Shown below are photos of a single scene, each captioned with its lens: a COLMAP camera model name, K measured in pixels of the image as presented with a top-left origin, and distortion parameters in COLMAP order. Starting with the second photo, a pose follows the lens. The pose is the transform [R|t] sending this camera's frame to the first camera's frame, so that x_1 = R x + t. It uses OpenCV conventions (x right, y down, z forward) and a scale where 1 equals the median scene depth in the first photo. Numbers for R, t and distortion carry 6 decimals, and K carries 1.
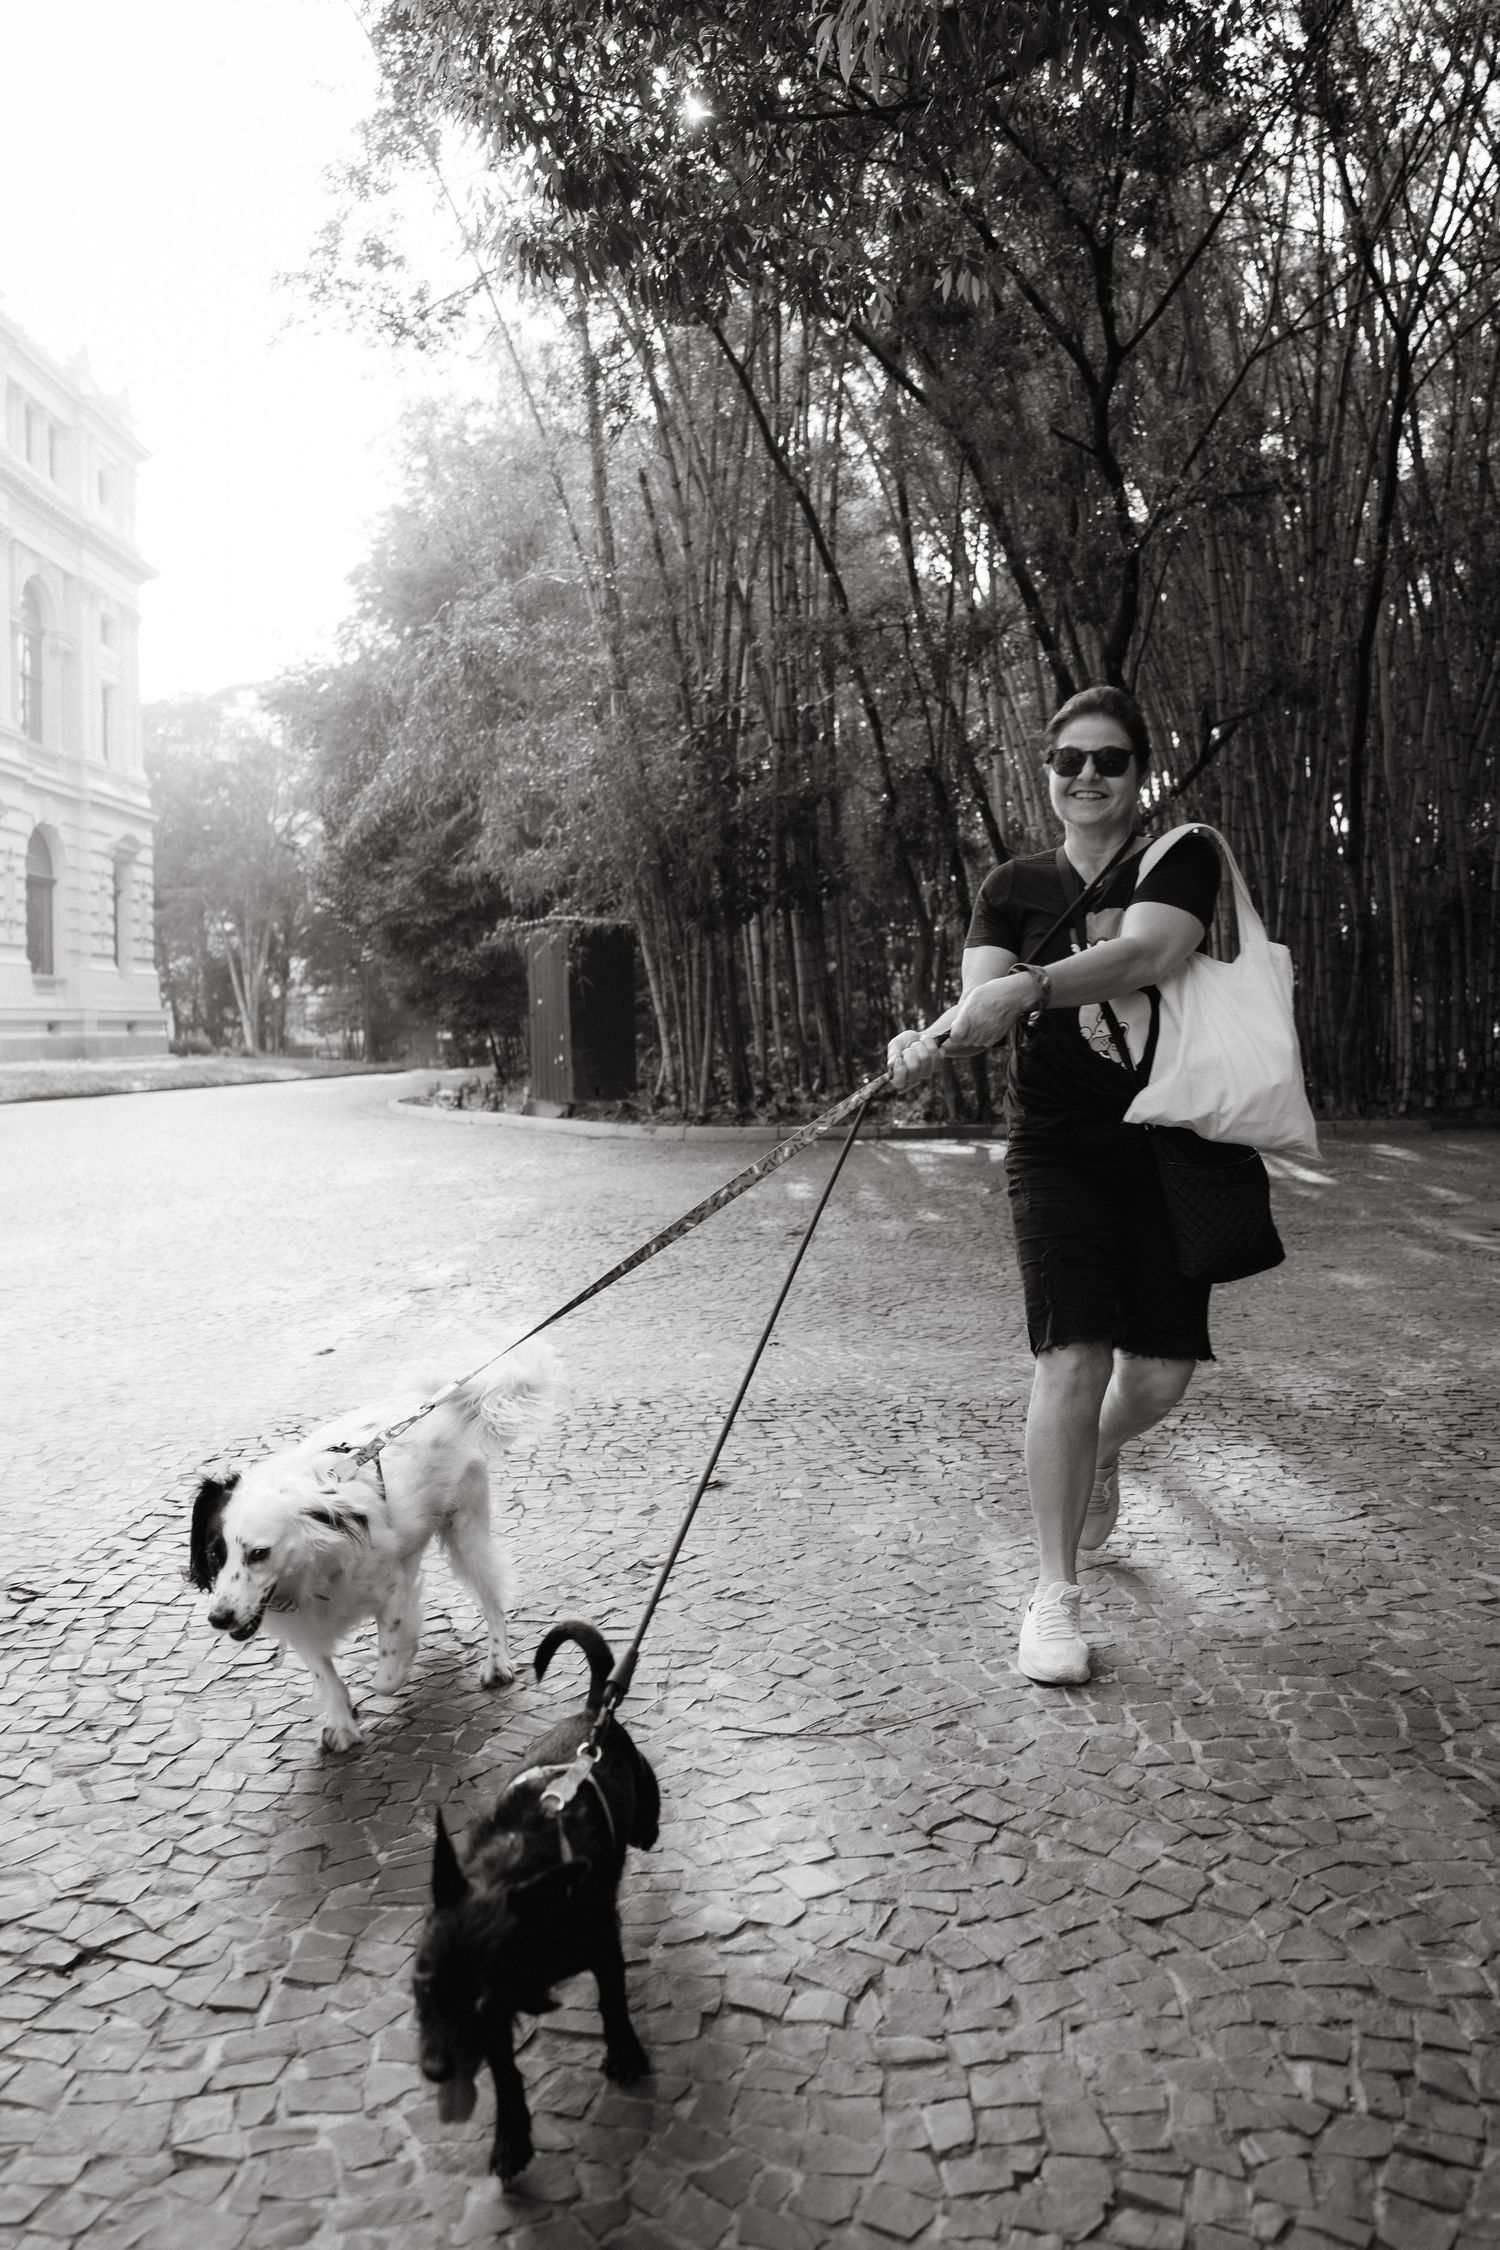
lens RADIAL K [[1567.6, 0, 750.5], [0, 1567.6, 1127.4], [0, 0, 1]] dist [0.002413, 0.000295]
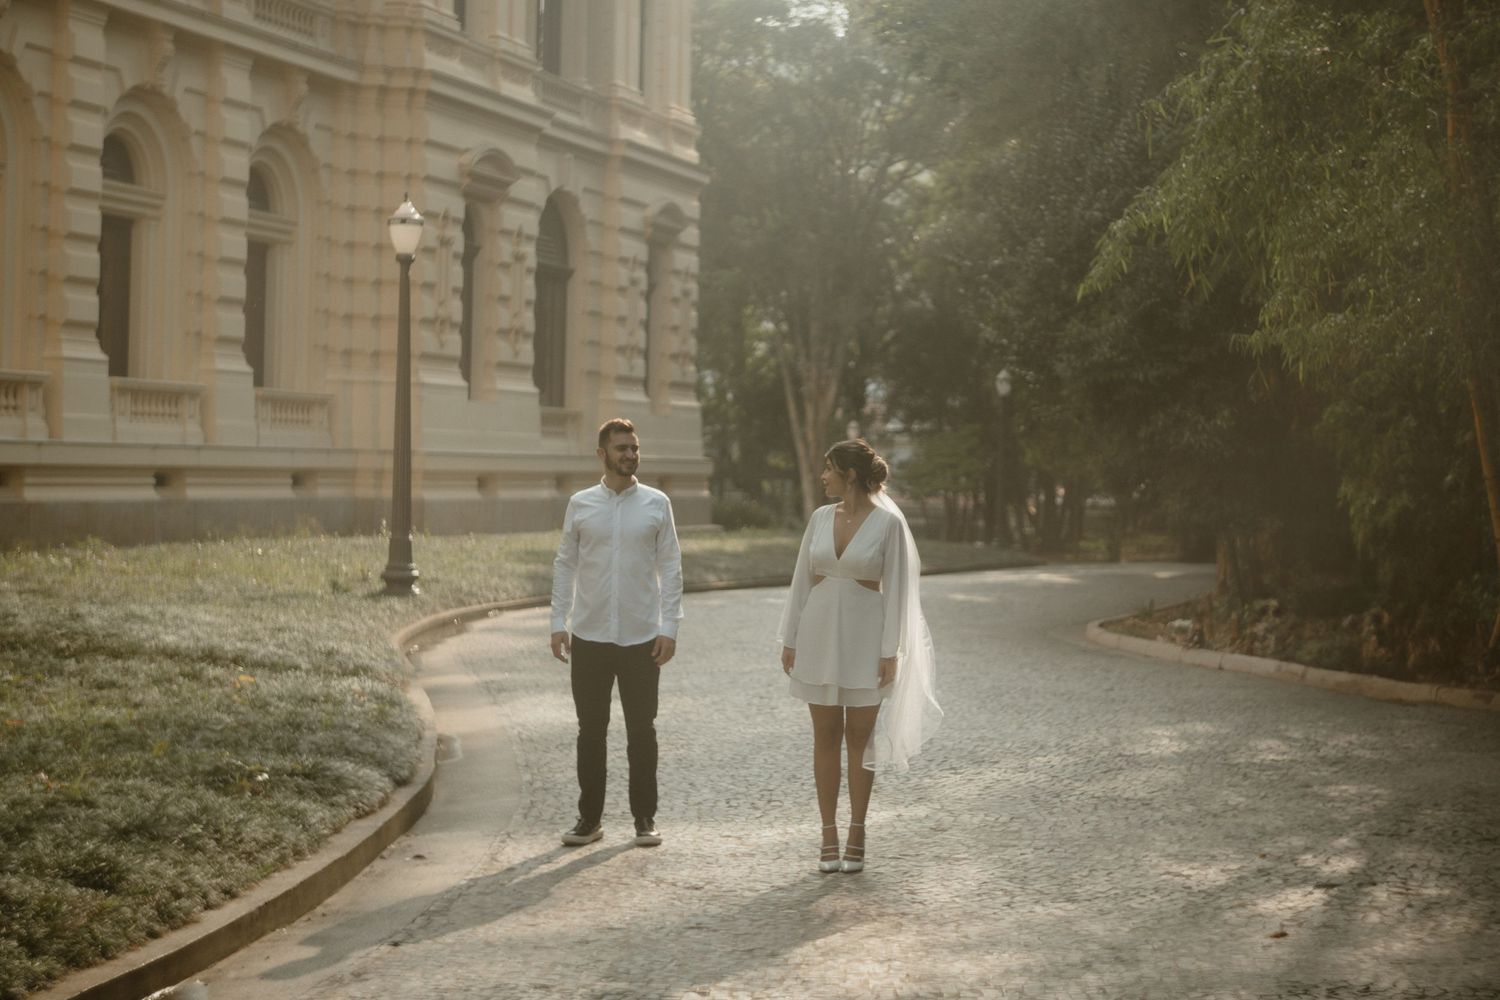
lens RADIAL K [[2914.5, 0, 750.7], [0, 2914.5, 497.9], [0, 0, 1]] dist [0.064501, 0.000000]
pose [[0.963857, 0.033774, -0.264270, -0.018917], [-0.044333, 0.998435, -0.034092, -0.015829], [0.262705, 0.044575, 0.963846, -0.227962]]
